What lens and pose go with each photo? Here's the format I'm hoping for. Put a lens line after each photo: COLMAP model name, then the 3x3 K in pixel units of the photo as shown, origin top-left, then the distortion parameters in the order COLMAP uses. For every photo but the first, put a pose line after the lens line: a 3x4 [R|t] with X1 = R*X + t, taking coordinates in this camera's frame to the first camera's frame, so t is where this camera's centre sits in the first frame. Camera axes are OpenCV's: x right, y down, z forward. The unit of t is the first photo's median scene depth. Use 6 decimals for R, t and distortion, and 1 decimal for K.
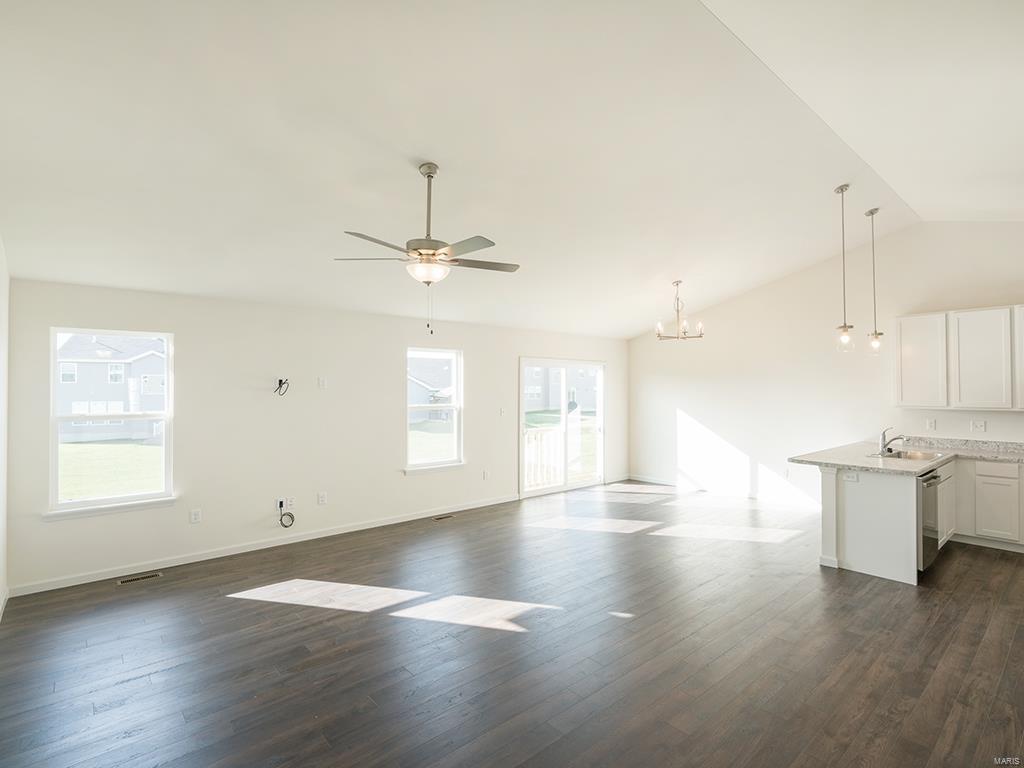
lens RADIAL K [[537.8, 0, 512.0], [0, 537.8, 384.0], [0, 0, 1]] dist [-0.024836, -0.000923]
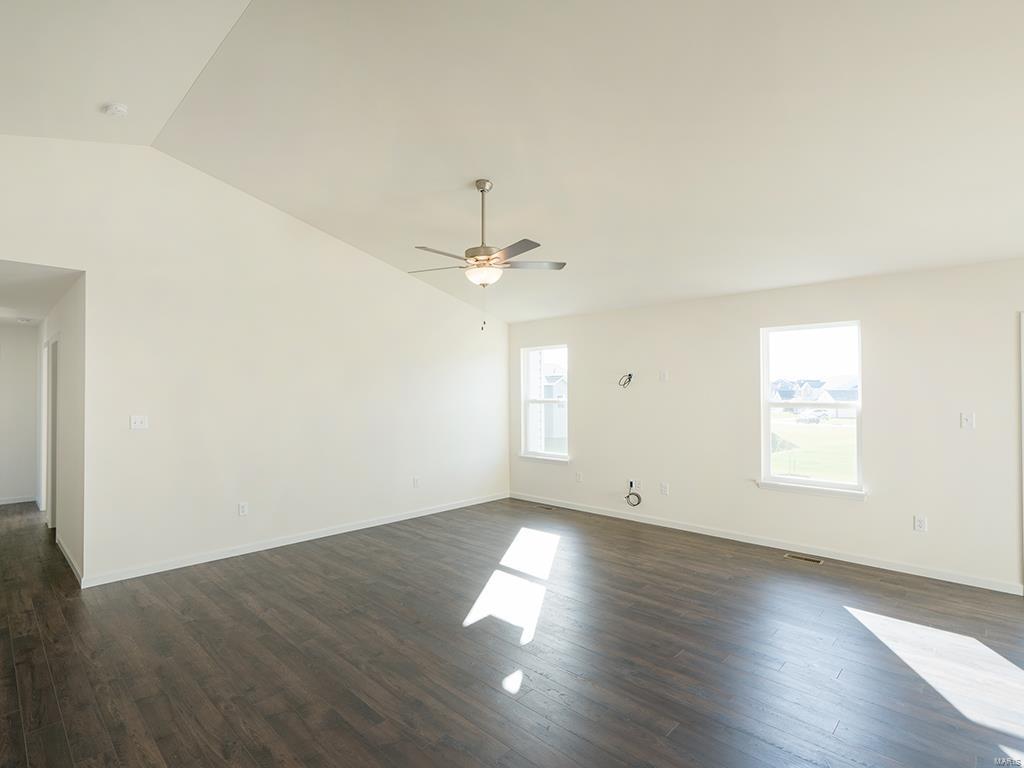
lens RADIAL K [[537.8, 0, 512.0], [0, 537.8, 384.0], [0, 0, 1]] dist [-0.024836, -0.000923]
pose [[0.051765, -0.004046, -0.998651, 0.754563], [0.014818, 0.999885, -0.003283, 0.015577], [0.998549, -0.014628, 0.051819, 0.766008]]
